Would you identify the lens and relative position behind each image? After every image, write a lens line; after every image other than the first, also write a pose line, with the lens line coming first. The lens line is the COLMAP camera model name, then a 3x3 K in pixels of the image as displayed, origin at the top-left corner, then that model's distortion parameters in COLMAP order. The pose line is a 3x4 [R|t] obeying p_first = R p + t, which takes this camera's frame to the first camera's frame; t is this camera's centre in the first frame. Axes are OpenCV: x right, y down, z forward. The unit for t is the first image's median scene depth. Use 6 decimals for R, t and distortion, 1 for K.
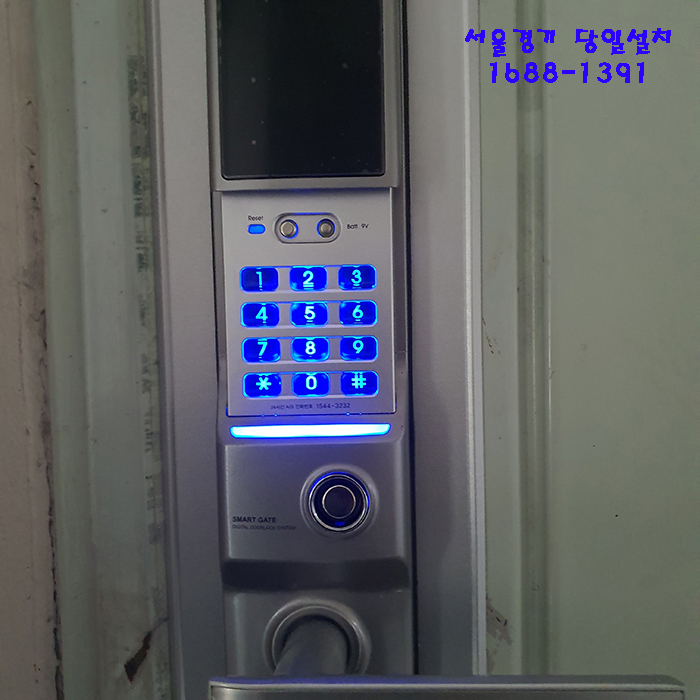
lens RADIAL K [[857.8, 0, 349.9], [0, 857.8, 323.5], [0, 0, 1]] dist [-0.010130, 0.031333]
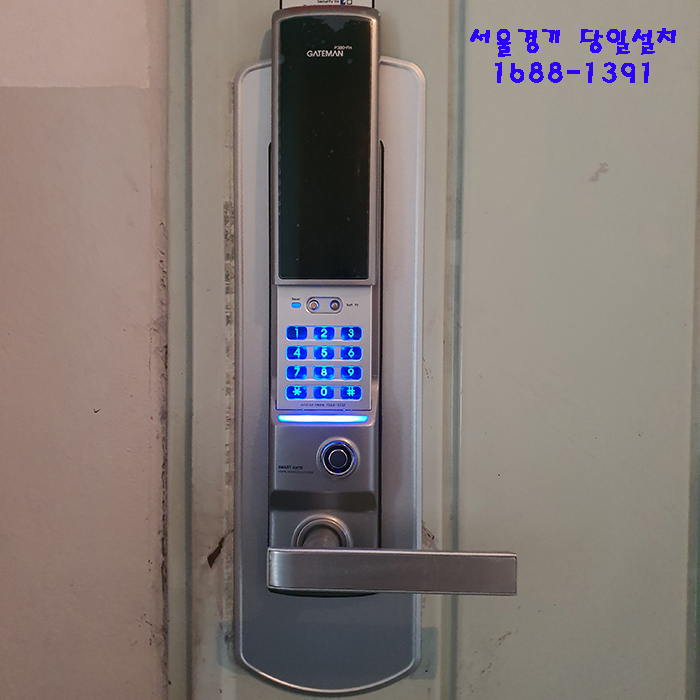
lens RADIAL K [[857.8, 0, 349.9], [0, 857.8, 323.5], [0, 0, 1]] dist [-0.010130, 0.031333]
pose [[0.999527, 0.028169, 0.012338, -0.017113], [-0.027776, 0.999135, -0.030952, -0.017997], [-0.013199, 0.030594, 0.999445, -0.762101]]
